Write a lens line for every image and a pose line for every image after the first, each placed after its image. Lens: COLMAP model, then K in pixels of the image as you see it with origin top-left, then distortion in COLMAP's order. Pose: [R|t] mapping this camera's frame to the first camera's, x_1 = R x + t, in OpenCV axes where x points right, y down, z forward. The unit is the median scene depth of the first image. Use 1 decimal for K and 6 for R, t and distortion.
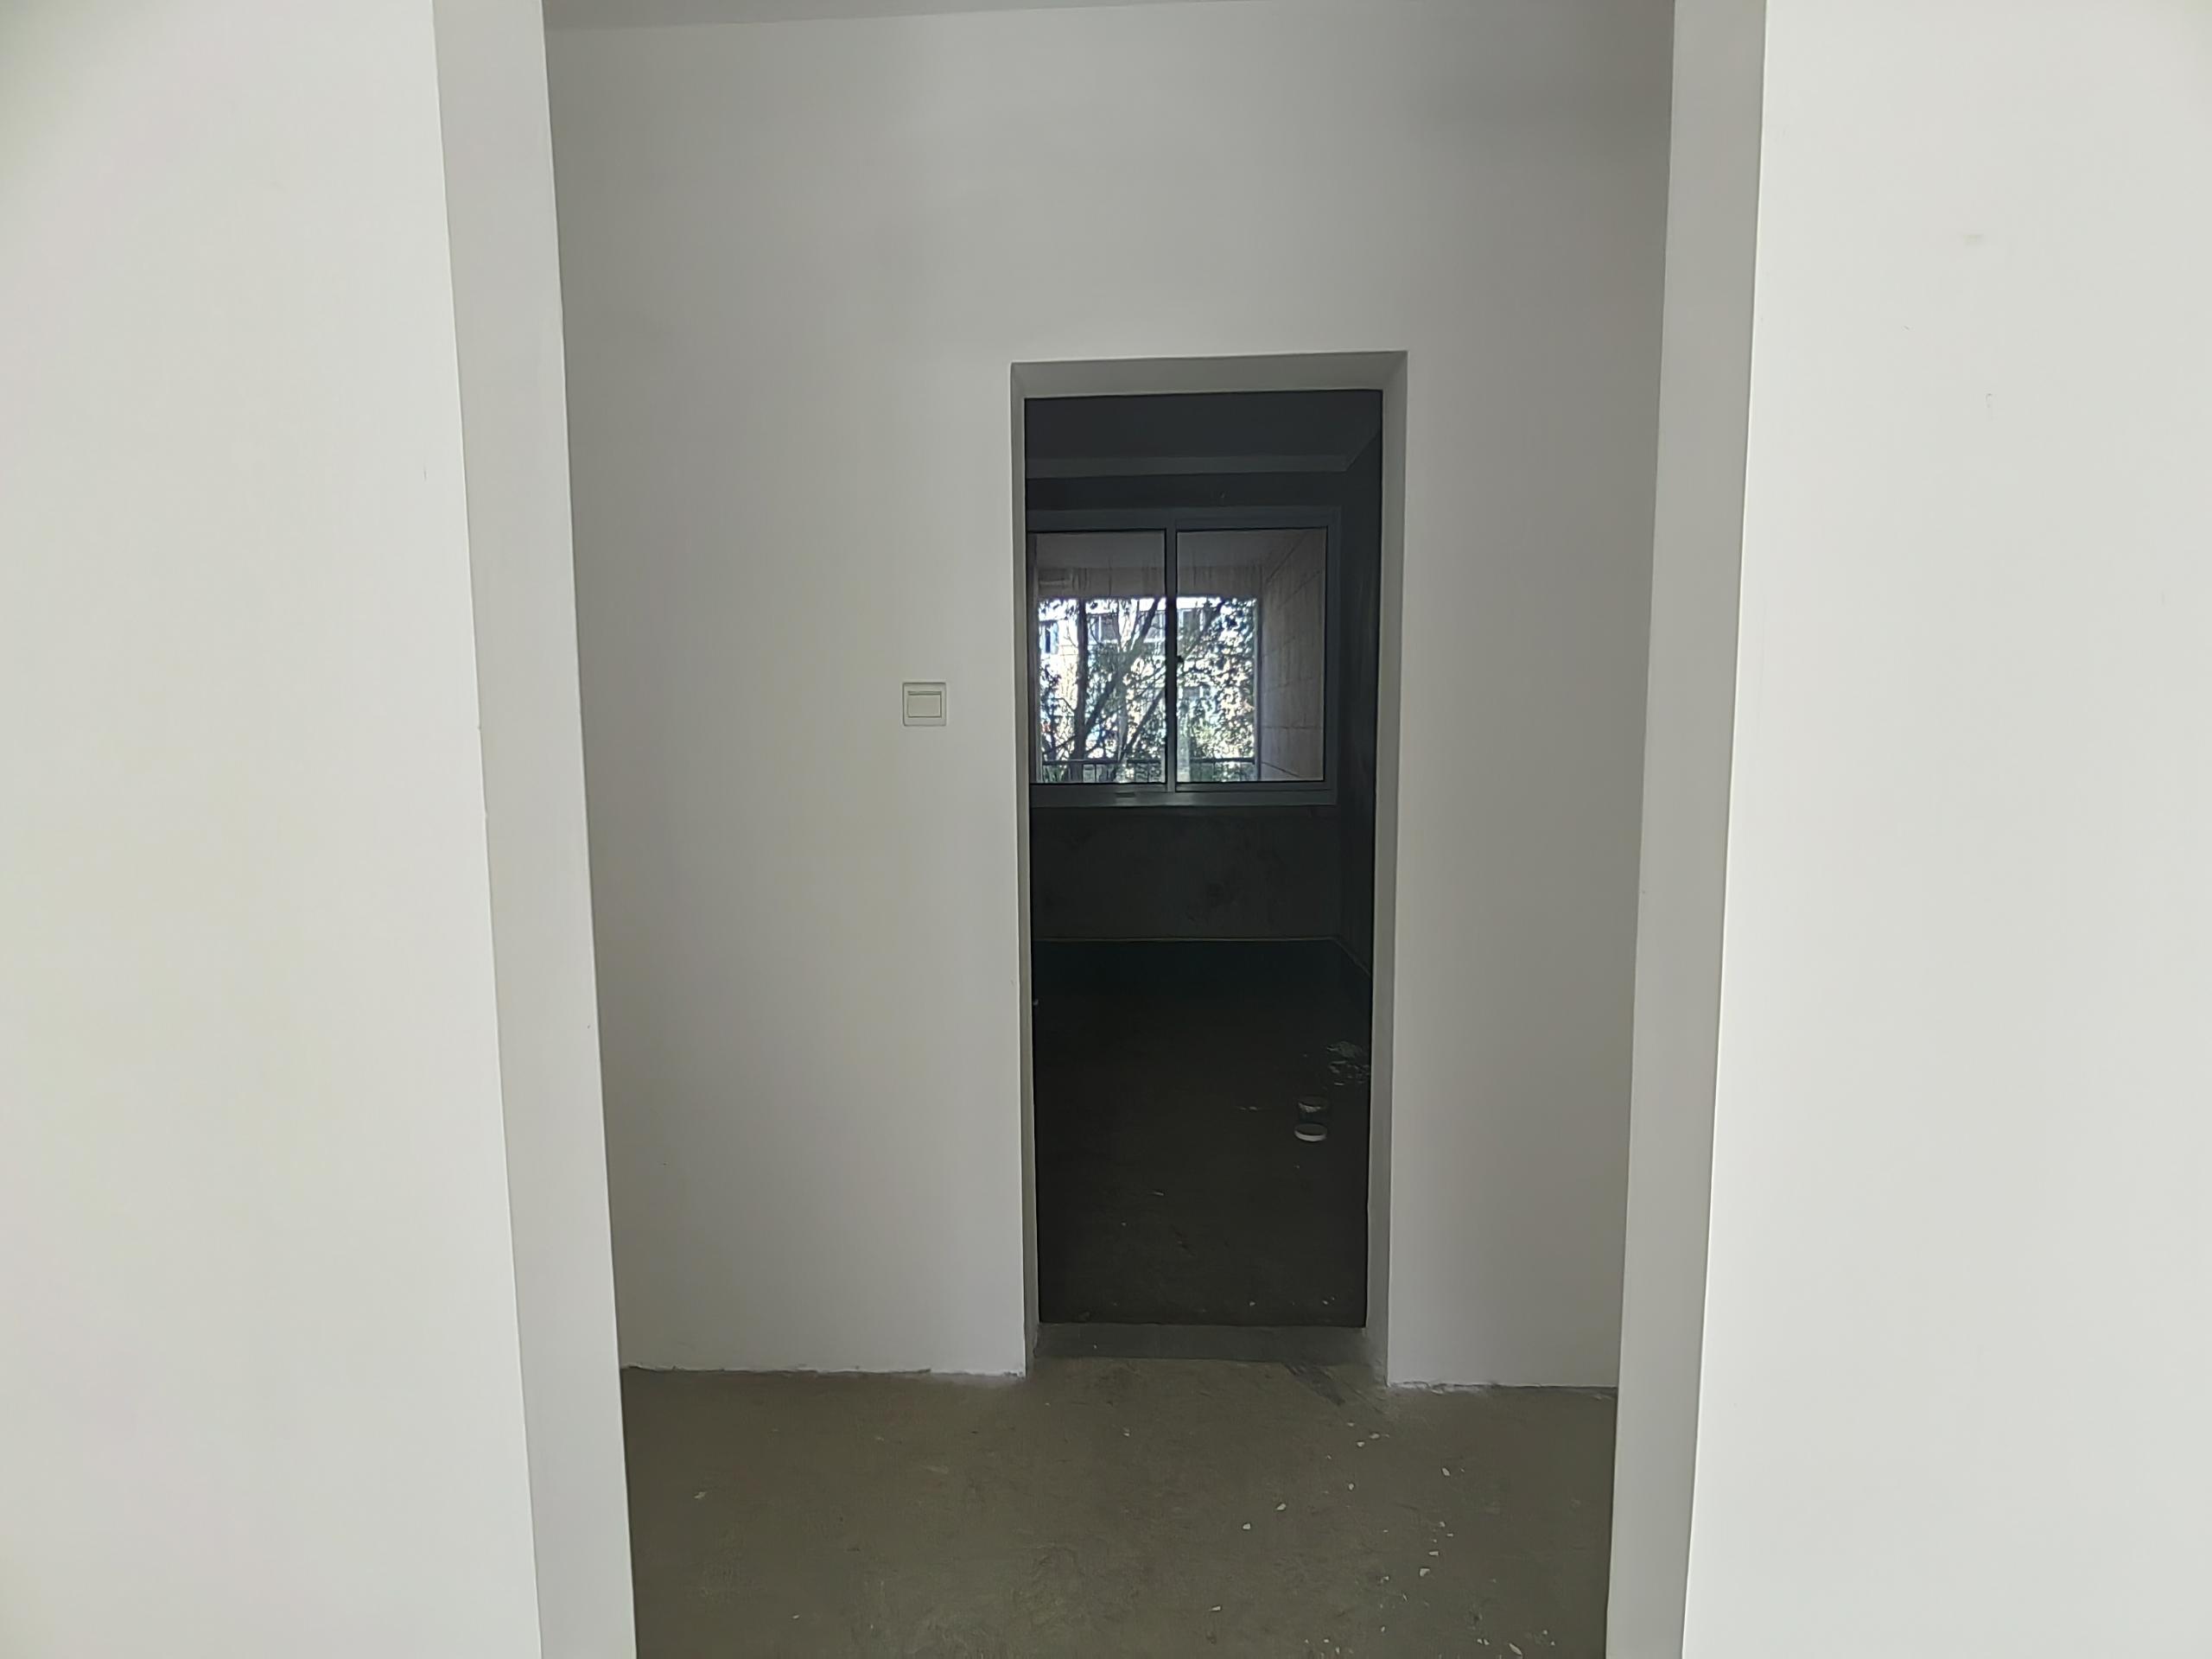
lens RADIAL K [[1034.2, 0, 1107.4], [0, 1034.2, 832.8], [0, 0, 1]] dist [-0.000324, -0.006328]
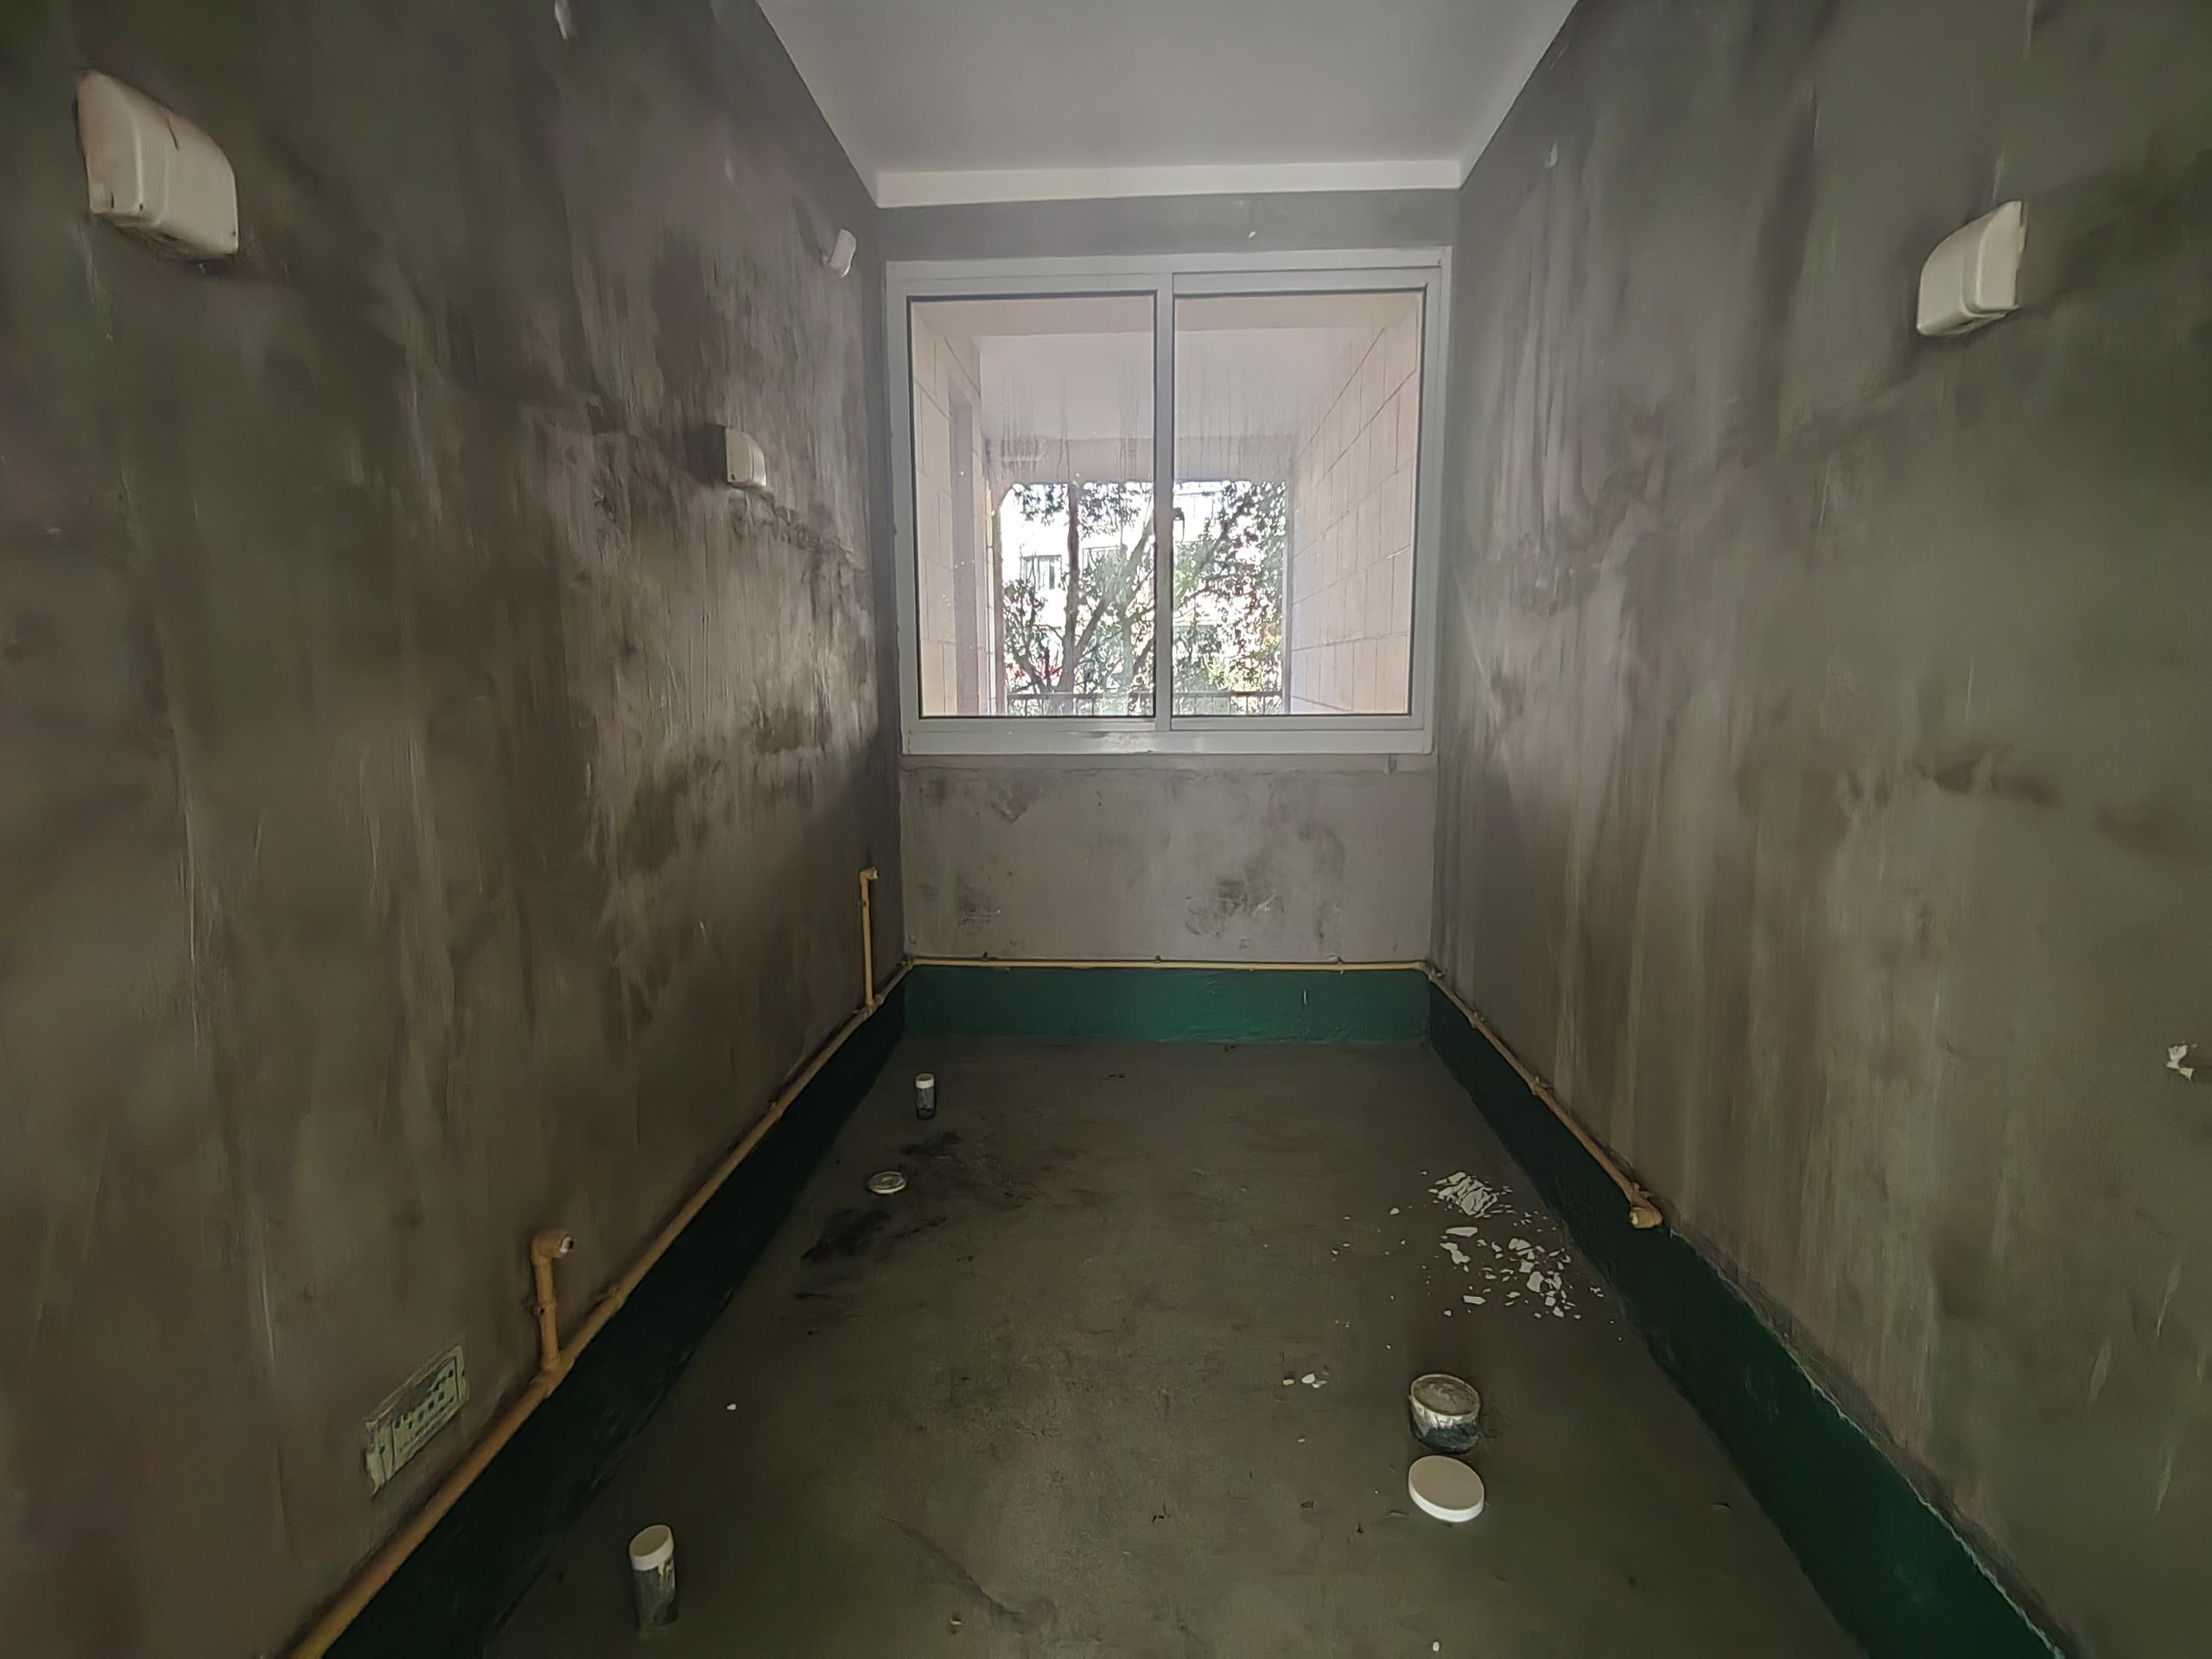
lens RADIAL K [[1034.2, 0, 1102.1], [0, 1034.2, 817.0], [0, 0, 1]] dist [-0.000324, -0.006328]
pose [[0.999831, 0.007624, -0.016715, 0.034839], [-0.007032, 0.999357, 0.035165, -0.009020], [0.016972, -0.035041, 0.999242, 0.365250]]
